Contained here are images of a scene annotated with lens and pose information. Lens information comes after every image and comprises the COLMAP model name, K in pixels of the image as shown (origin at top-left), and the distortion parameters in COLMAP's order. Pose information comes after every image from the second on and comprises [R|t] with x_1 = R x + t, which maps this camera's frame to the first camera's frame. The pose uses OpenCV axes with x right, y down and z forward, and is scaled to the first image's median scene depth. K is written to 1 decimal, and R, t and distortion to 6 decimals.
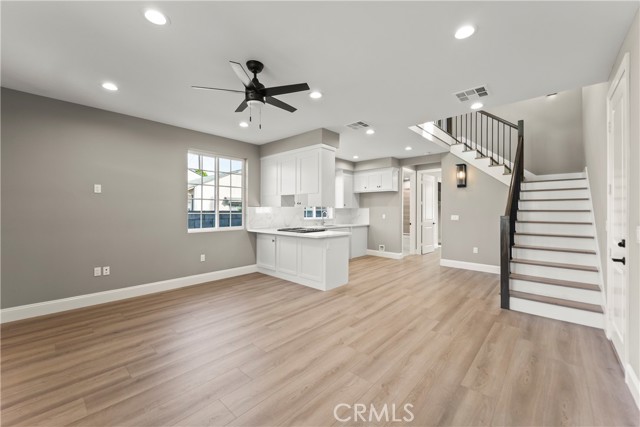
lens RADIAL K [[258.1, 0, 316.6], [0, 258.1, 210.1], [0, 0, 1]] dist [0.001406, -0.001906]
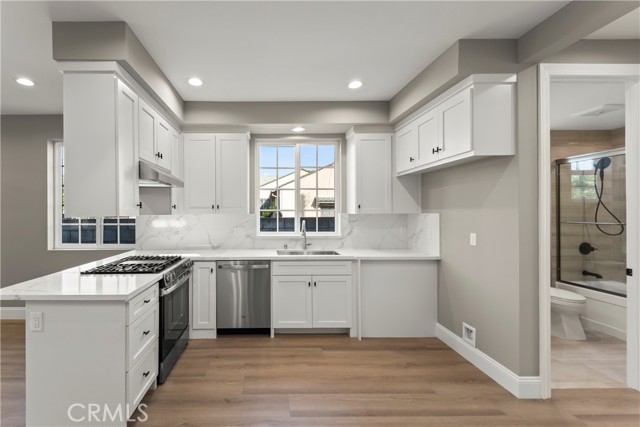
lens RADIAL K [[263.6, 0, 290.6], [0, 263.6, 207.9], [0, 0, 1]] dist [-0.000975, -0.000059]
pose [[0.690014, -0.012467, -0.723688, 0.494430], [0.009153, 0.999922, -0.008499, -0.020821], [0.723738, -0.000759, 0.690074, 0.870153]]
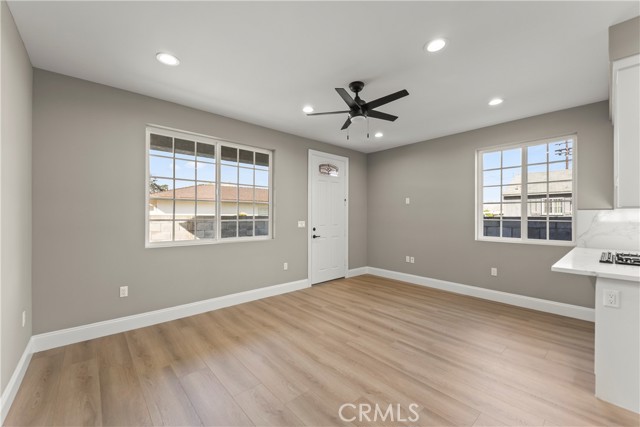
lens RADIAL K [[258.1, 0, 318.4], [0, 258.1, 217.1], [0, 0, 1]] dist [0.001406, -0.001906]
pose [[-0.117023, 0.003943, -0.993121, 0.441169], [0.000042, 0.999992, 0.003966, 0.000887], [0.993129, 0.000423, -0.117023, 0.483307]]
